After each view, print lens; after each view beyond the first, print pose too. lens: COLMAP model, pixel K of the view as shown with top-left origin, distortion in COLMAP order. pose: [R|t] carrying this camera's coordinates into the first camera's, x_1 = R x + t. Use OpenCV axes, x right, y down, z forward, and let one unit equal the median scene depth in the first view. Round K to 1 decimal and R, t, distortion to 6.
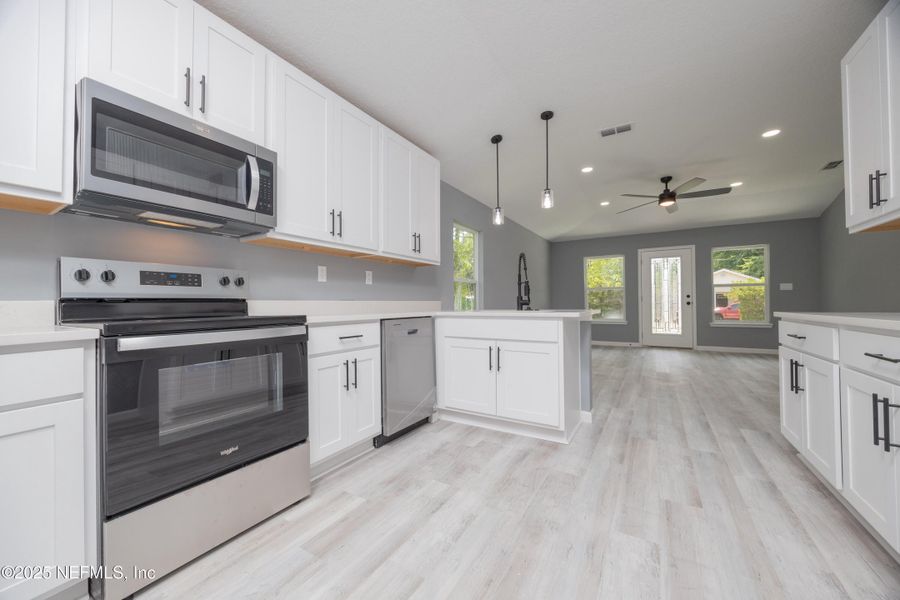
lens RADIAL K [[336.1, 0, 453.0], [0, 336.1, 299.0], [0, 0, 1]] dist [-0.004042, -0.000274]
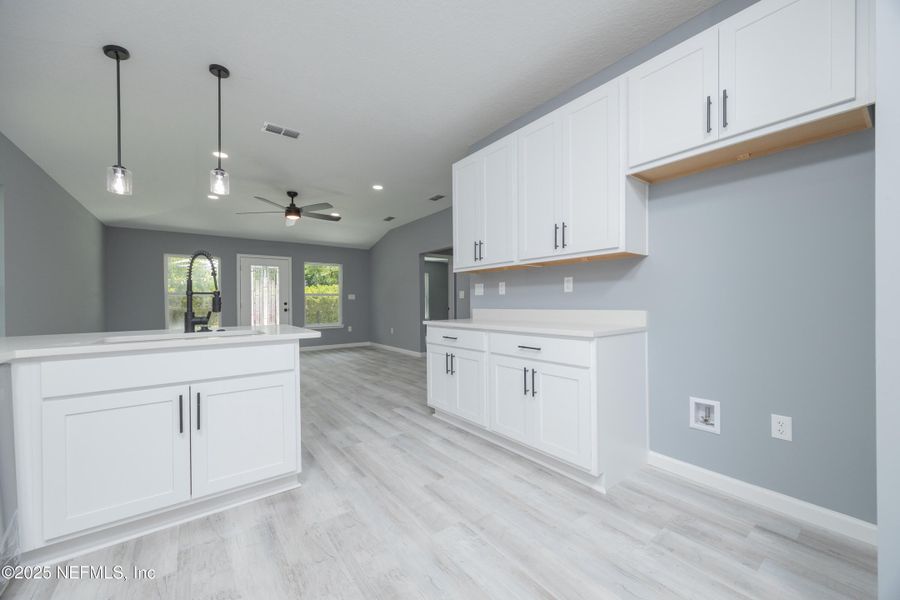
lens RADIAL K [[336.1, 0, 432.9], [0, 336.1, 303.5], [0, 0, 1]] dist [-0.004042, -0.000274]
pose [[0.387076, -0.003878, 0.922040, -0.311629], [-0.001317, 0.999988, 0.004758, -0.037497], [-0.922047, -0.003056, 0.387066, 0.354420]]
